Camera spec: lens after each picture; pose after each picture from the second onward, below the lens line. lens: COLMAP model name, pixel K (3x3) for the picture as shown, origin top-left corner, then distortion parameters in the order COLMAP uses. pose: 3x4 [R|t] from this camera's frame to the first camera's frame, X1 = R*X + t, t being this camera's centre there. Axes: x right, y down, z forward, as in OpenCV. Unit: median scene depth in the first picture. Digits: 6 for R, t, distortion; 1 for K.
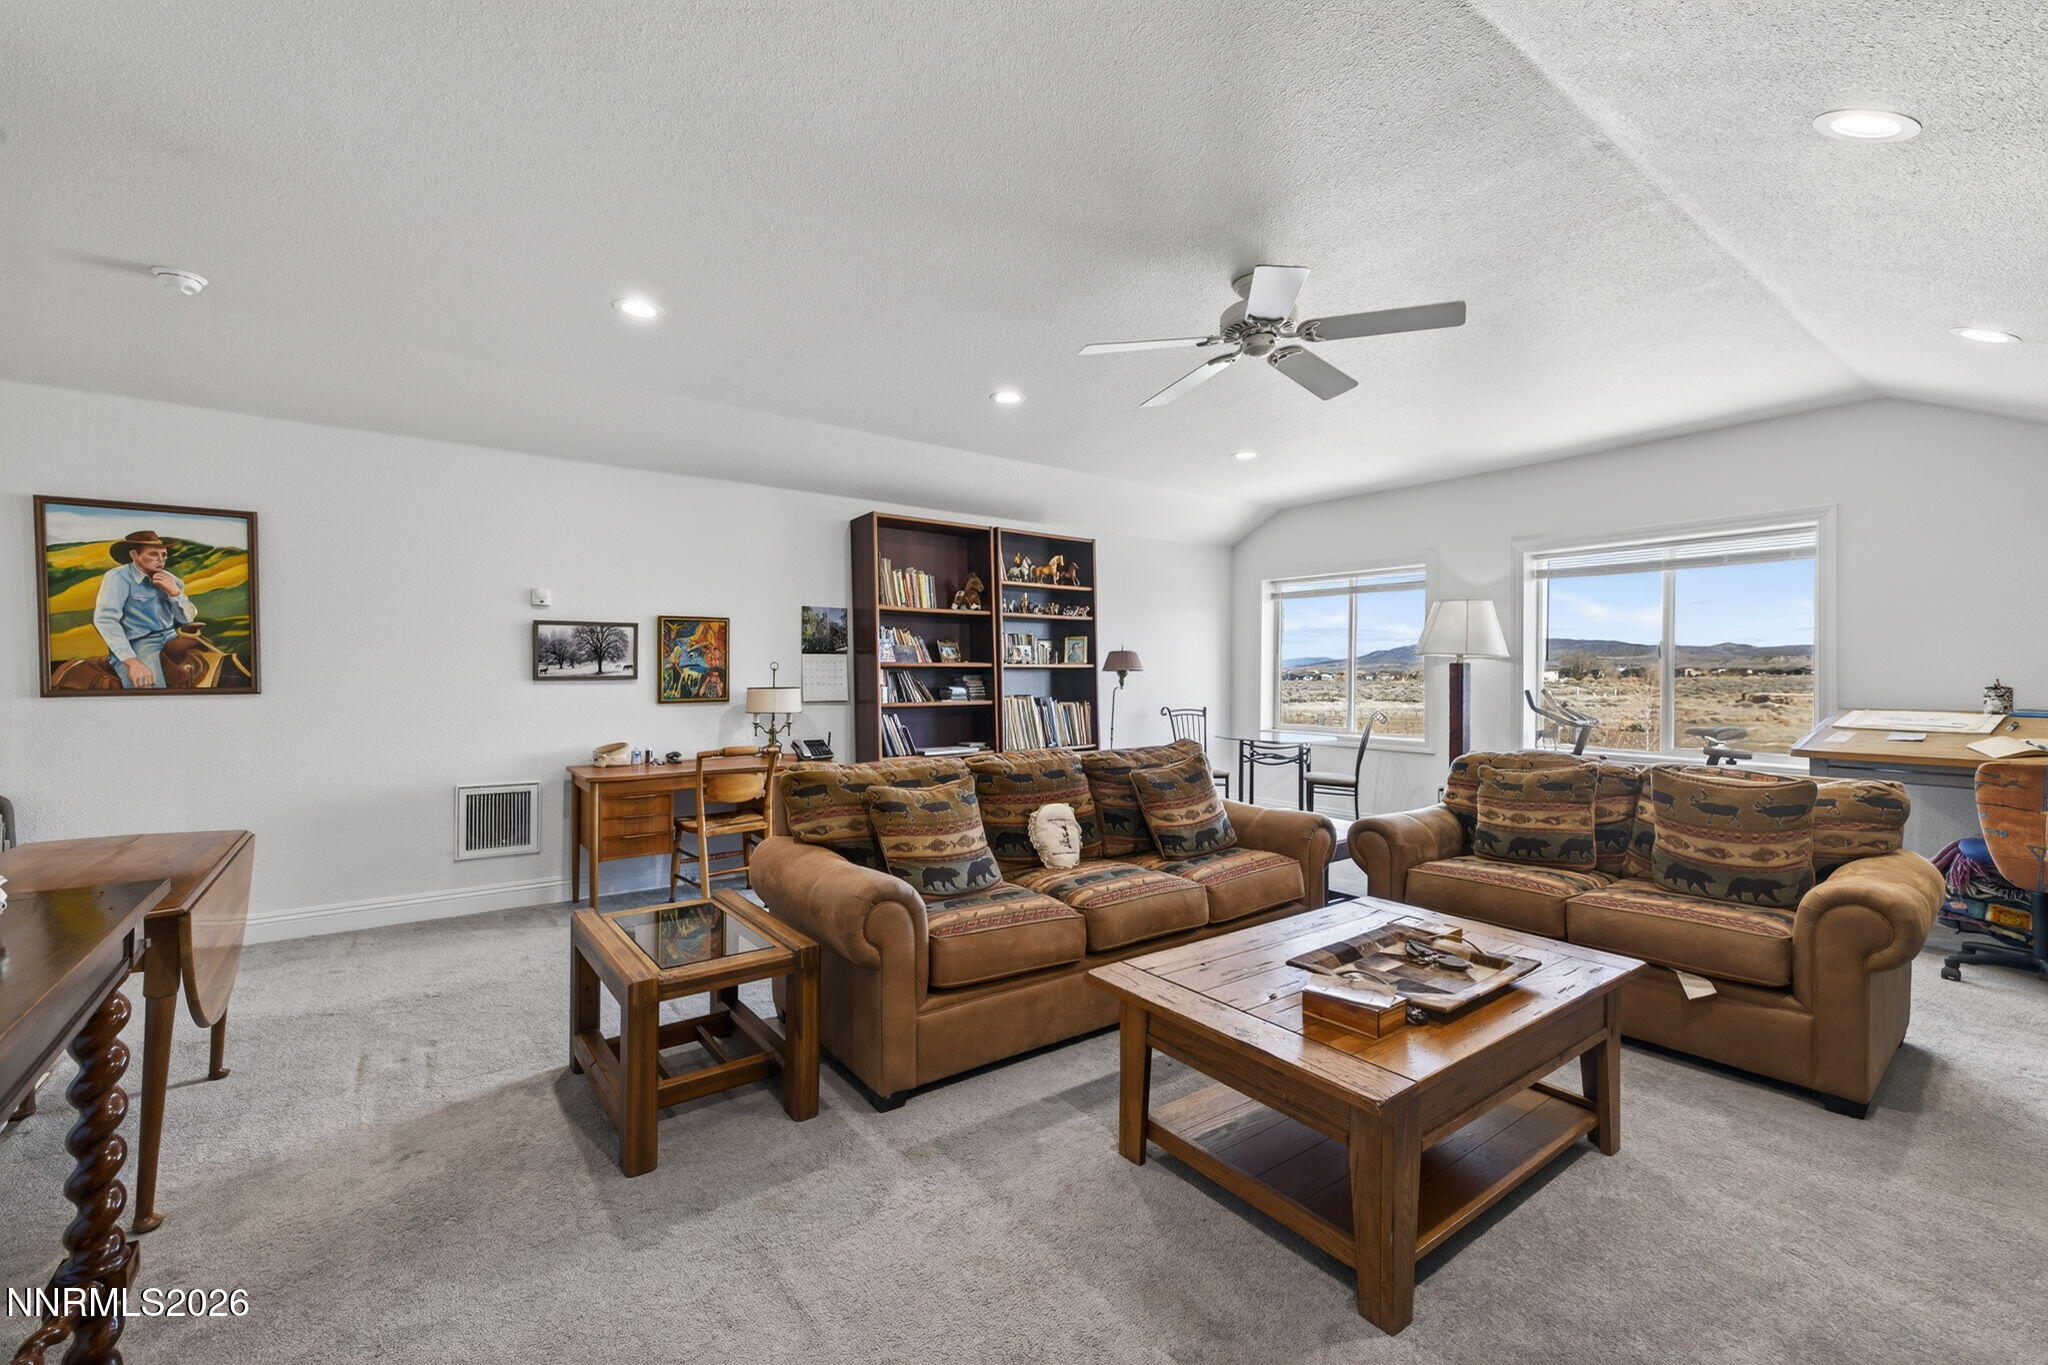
lens RADIAL K [[847.2, 0, 1024.0], [0, 847.2, 682.5], [0, 0, 1]] dist [0.006828, -0.000155]
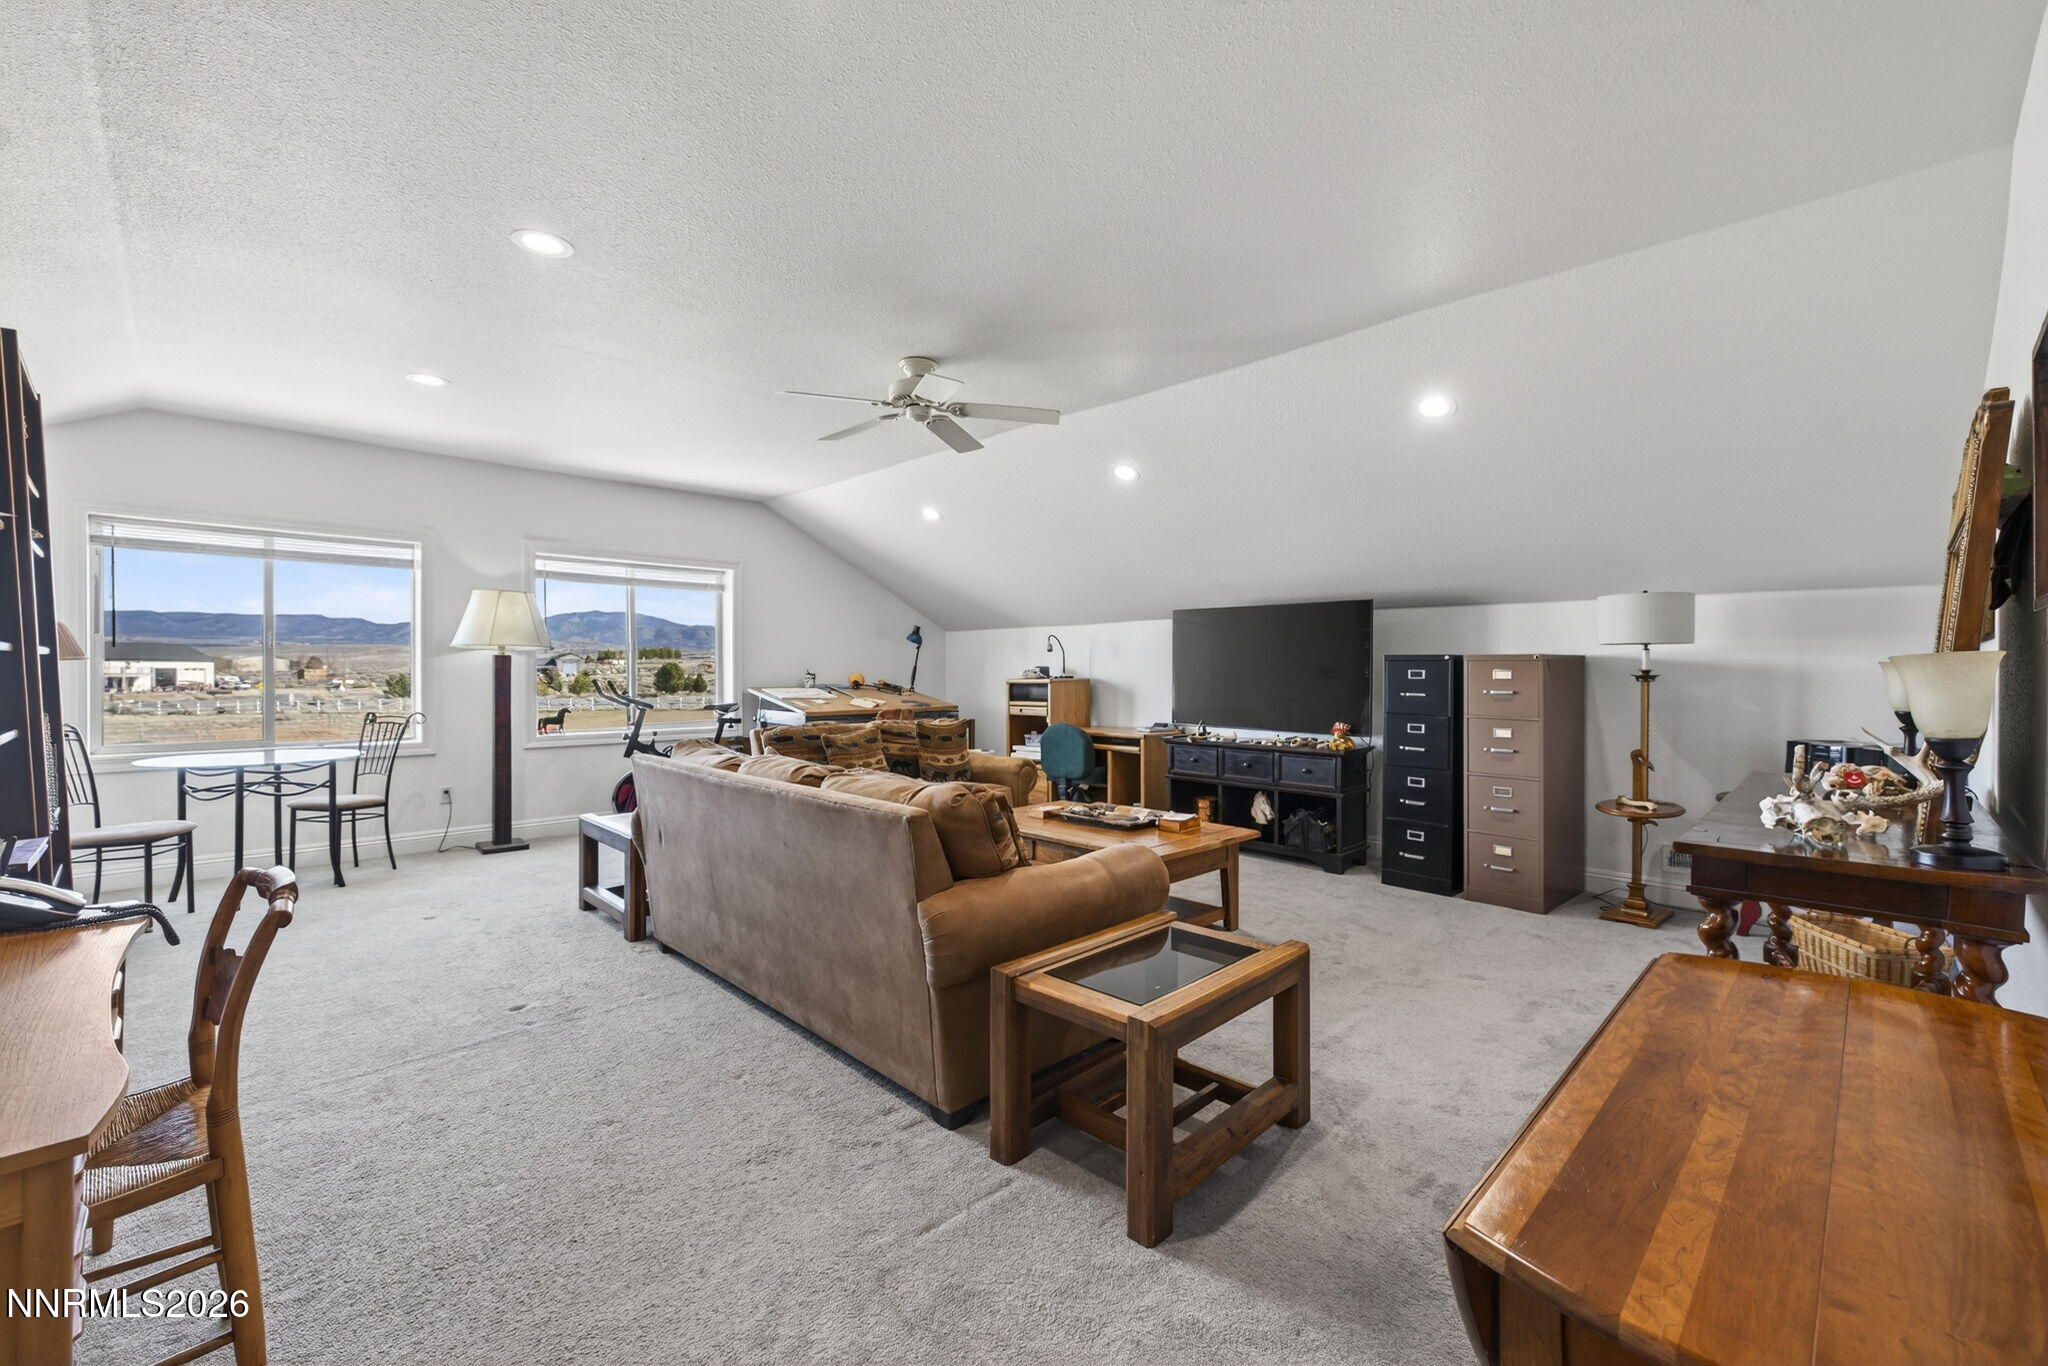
lens RADIAL K [[847.2, 0, 1024.0], [0, 847.2, 683.0], [0, 0, 1]] dist [0.006828, -0.000155]
pose [[-0.136968, -0.021394, 0.990344, -0.552973], [0.007209, 0.999719, 0.022593, -0.008710], [-0.990549, 0.010234, -0.136775, 0.545371]]
